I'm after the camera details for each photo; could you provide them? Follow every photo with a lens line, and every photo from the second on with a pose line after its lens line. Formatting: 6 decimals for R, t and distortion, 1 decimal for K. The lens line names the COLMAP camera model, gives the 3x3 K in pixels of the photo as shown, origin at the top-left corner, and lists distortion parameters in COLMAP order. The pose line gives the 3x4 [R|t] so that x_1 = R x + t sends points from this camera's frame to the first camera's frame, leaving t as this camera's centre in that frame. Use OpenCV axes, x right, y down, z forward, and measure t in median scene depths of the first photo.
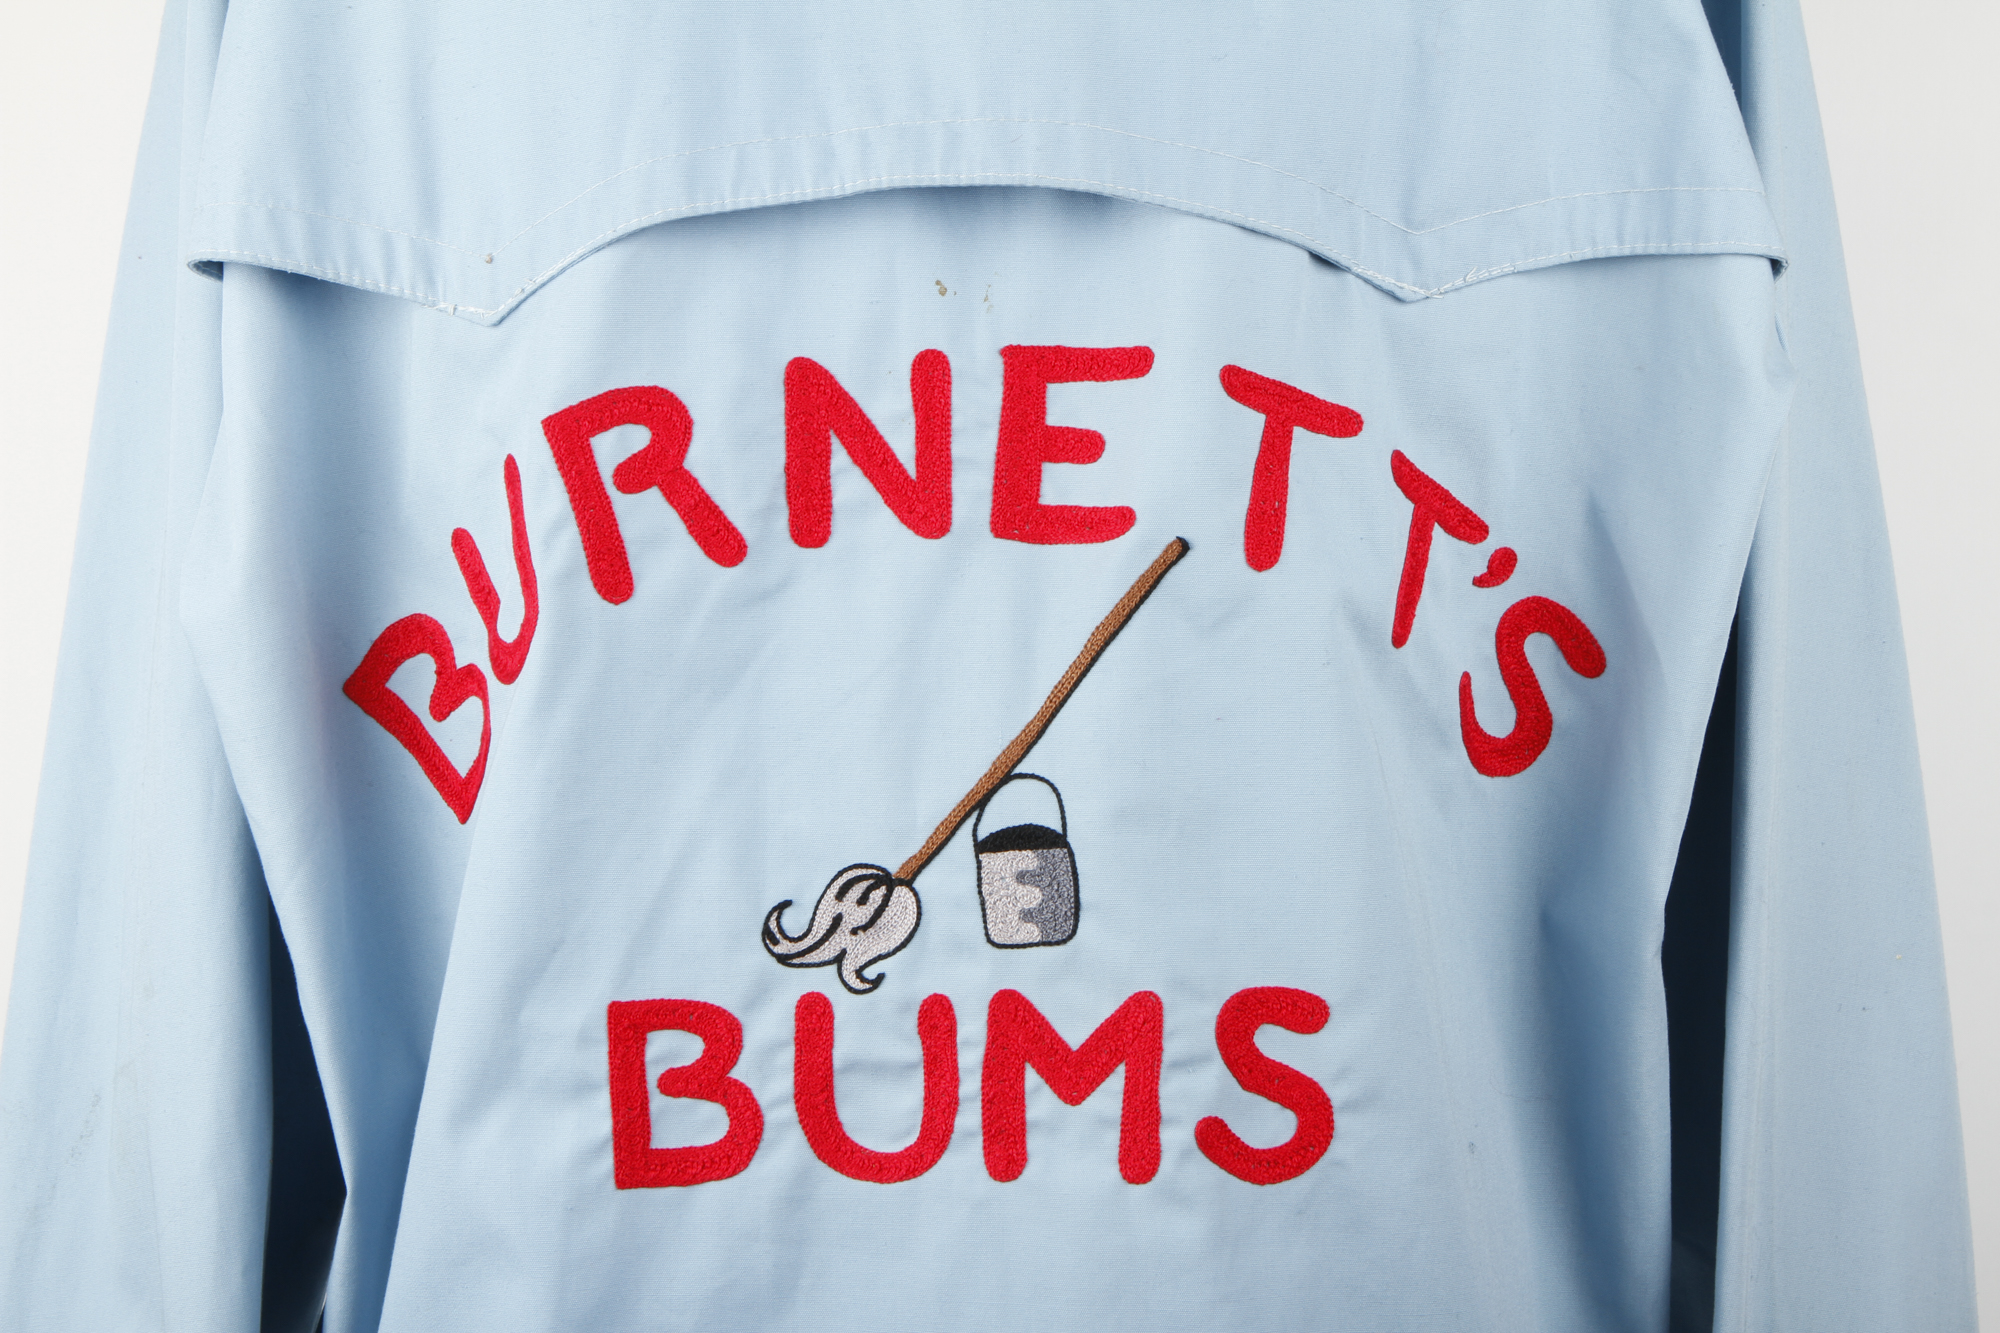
lens RADIAL K [[4147.1, 0, 997.2], [0, 4147.1, 666.3], [0, 0, 1]] dist [-0.093138, 0.000000]
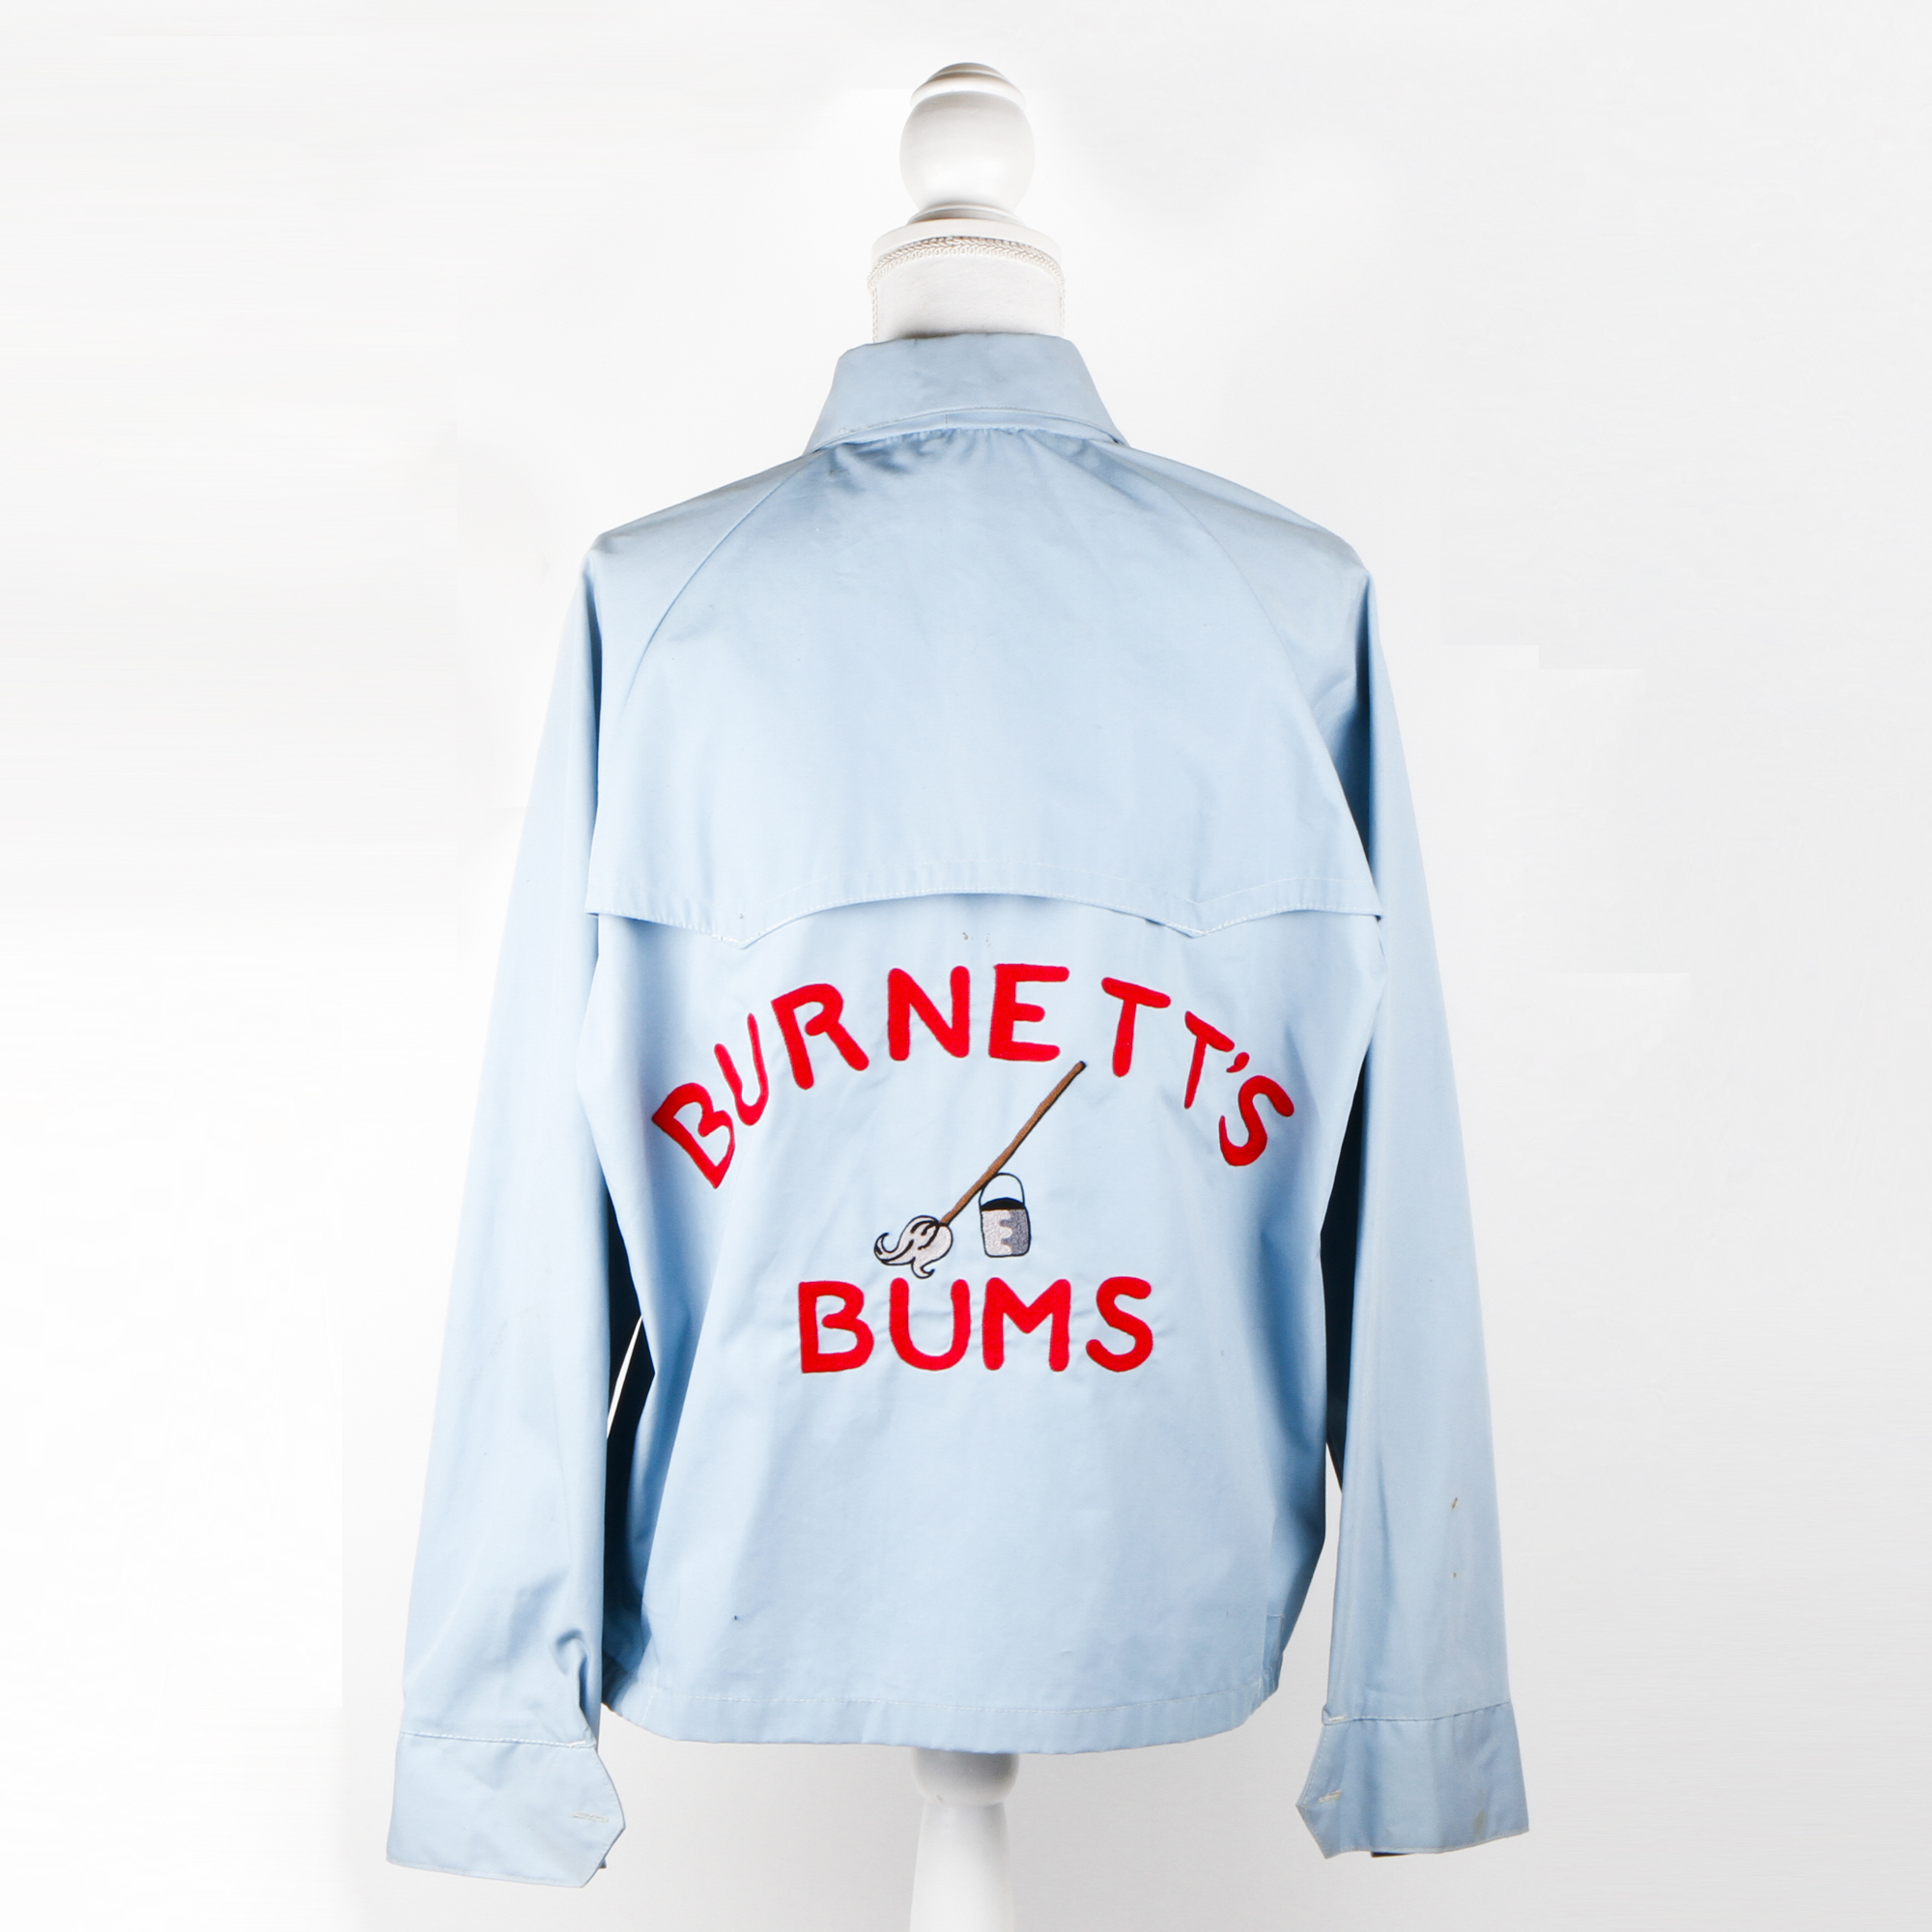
lens RADIAL K [[5257.2, 0, 968.2], [0, 5257.2, 965.0], [0, 0, 1]] dist [-0.526006, 0.000000]
pose [[0.999313, 0.005697, 0.036618, -0.105815], [-0.007592, 0.998627, 0.051822, -0.208984], [-0.036272, -0.052065, 0.997985, -1.570286]]
